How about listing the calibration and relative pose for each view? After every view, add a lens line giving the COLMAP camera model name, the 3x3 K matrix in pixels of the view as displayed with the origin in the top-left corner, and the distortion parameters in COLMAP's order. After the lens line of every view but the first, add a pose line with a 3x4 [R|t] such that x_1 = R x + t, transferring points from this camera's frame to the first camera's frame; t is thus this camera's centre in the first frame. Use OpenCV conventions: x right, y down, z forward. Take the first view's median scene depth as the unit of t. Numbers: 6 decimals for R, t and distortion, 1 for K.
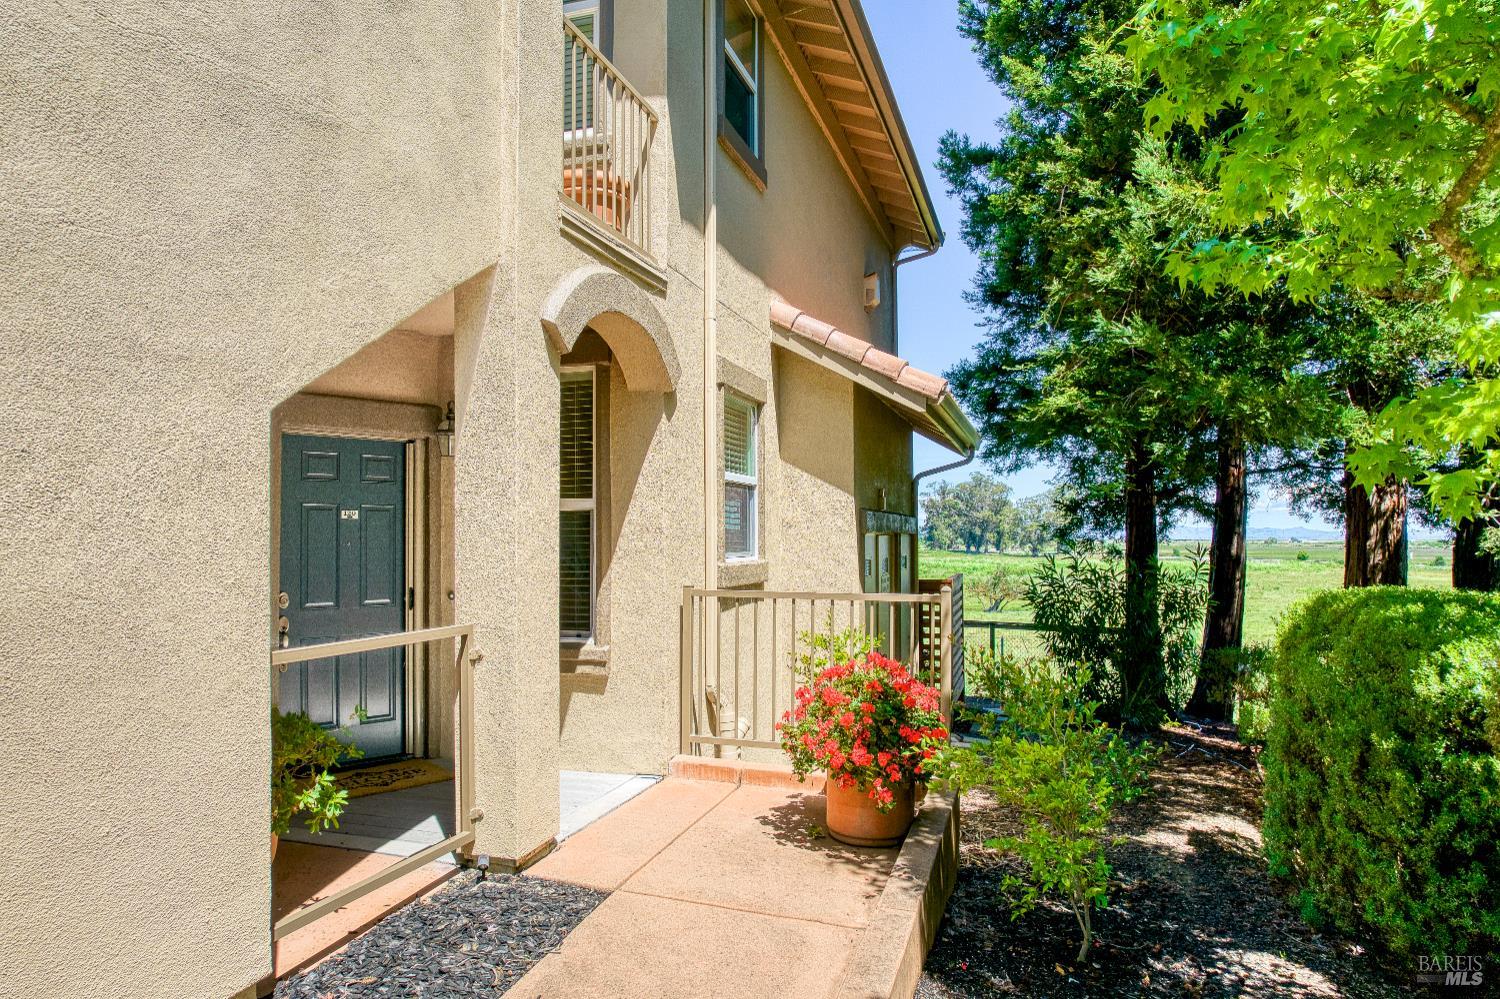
lens RADIAL K [[981.7, 0, 750.0], [0, 981.7, 499.5], [0, 0, 1]] dist [-0.081683, 0.056058]
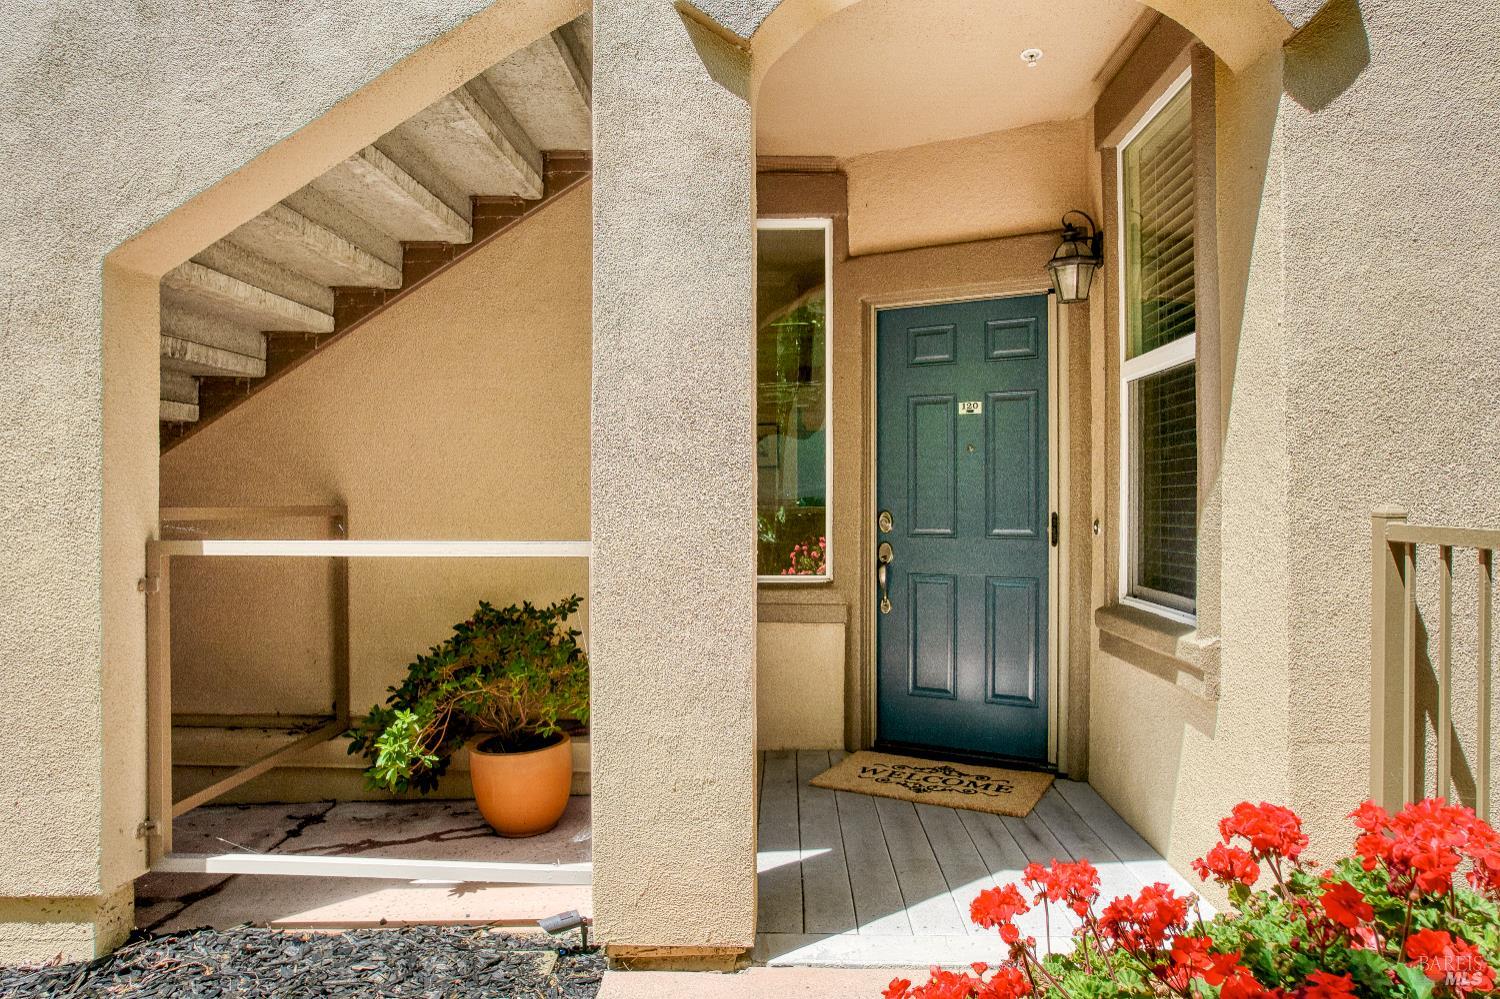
lens RADIAL K [[981.7, 0, 750.0], [0, 981.7, 499.5], [0, 0, 1]] dist [-0.081683, 0.056058]
pose [[0.262111, 0.001948, -0.965036, 0.239413], [0.038856, 0.999166, 0.012570, 0.067216], [0.964255, -0.040792, 0.261816, 0.649131]]
